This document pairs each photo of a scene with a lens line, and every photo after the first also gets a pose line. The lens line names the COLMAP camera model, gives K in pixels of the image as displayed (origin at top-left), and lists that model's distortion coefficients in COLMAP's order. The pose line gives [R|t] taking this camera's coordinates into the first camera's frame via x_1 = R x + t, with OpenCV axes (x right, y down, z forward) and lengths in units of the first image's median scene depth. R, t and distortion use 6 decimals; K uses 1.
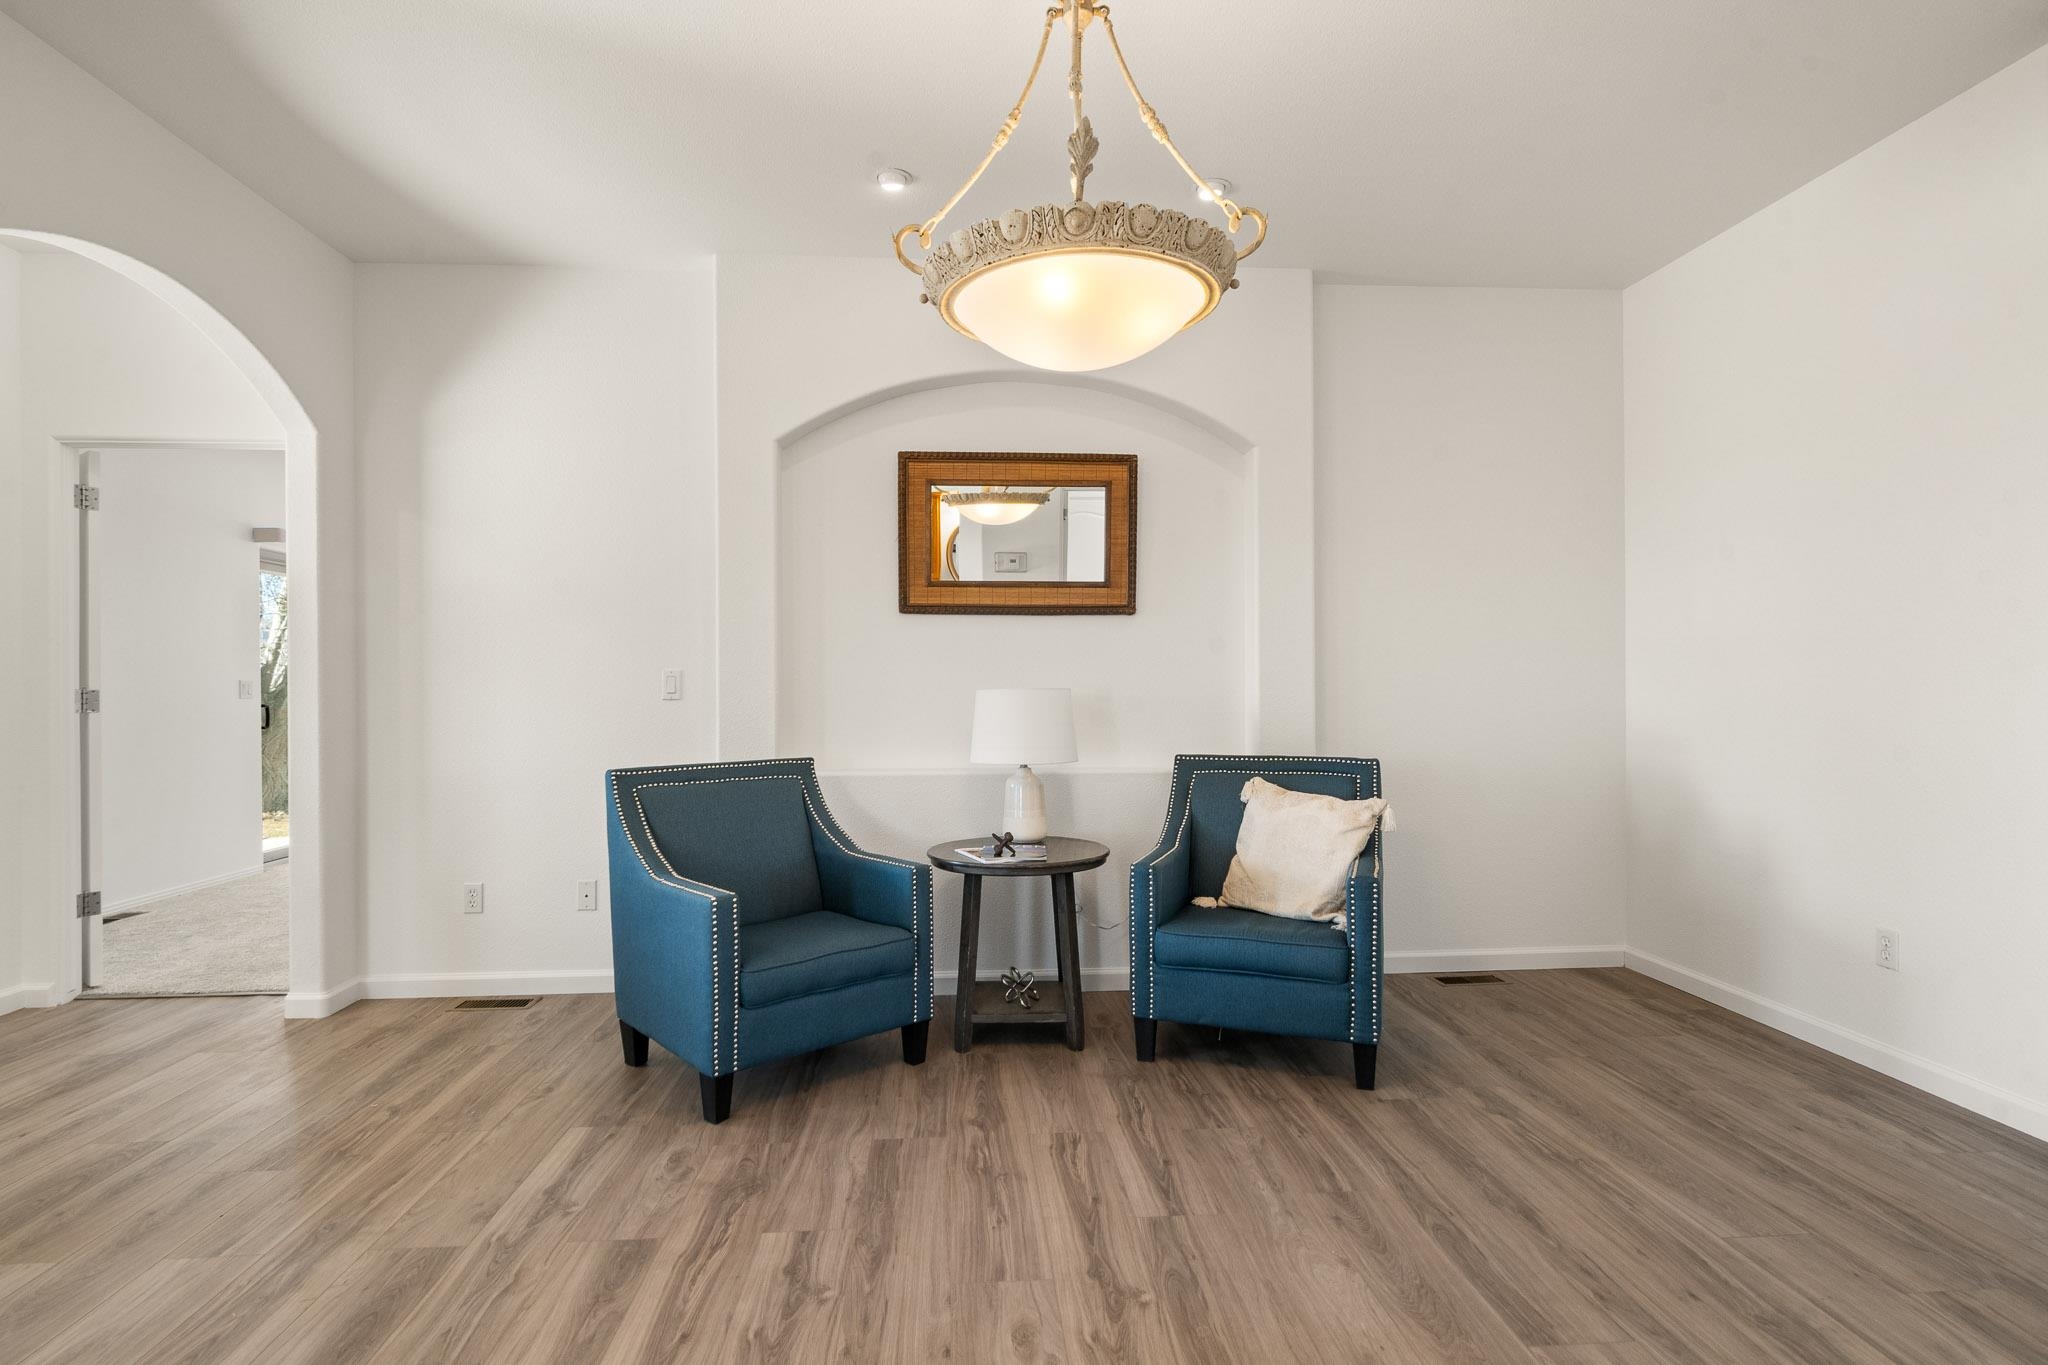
lens RADIAL K [[996.5, 0, 1022.3], [0, 996.5, 682.1], [0, 0, 1]] dist [0.000198, -0.001119]
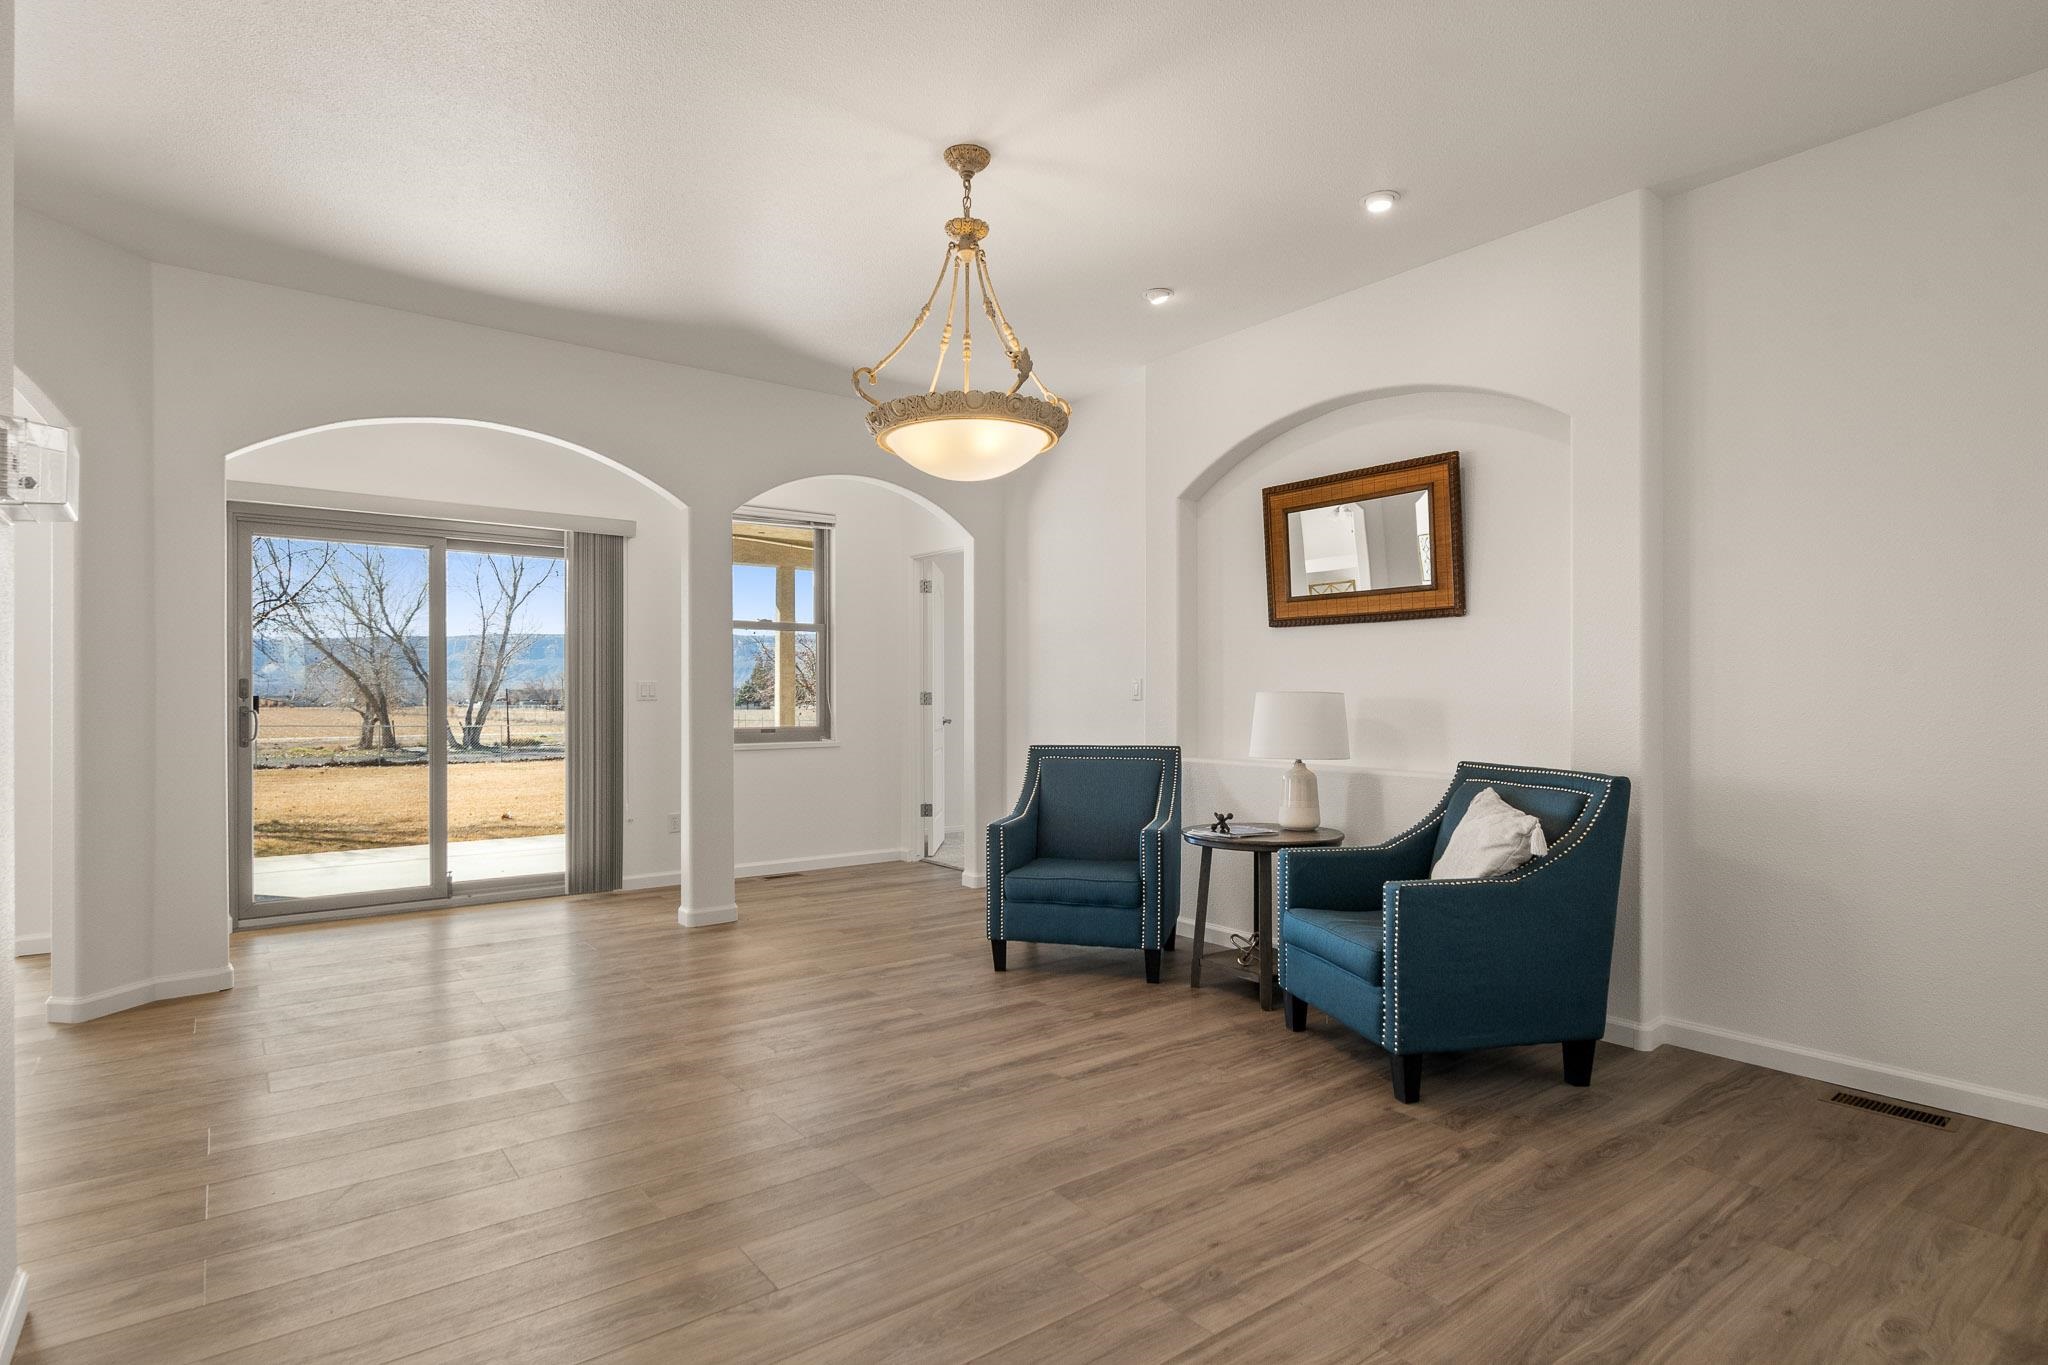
lens RADIAL K [[1041.1, 0, 1024.8], [0, 1041.1, 688.6], [0, 0, 1]] dist [0.002252, -0.003513]
pose [[0.555859, -0.001579, -0.831275, 0.803385], [0.005398, 0.999984, 0.001710, -0.001502], [0.831259, -0.005438, 0.555859, 0.099393]]
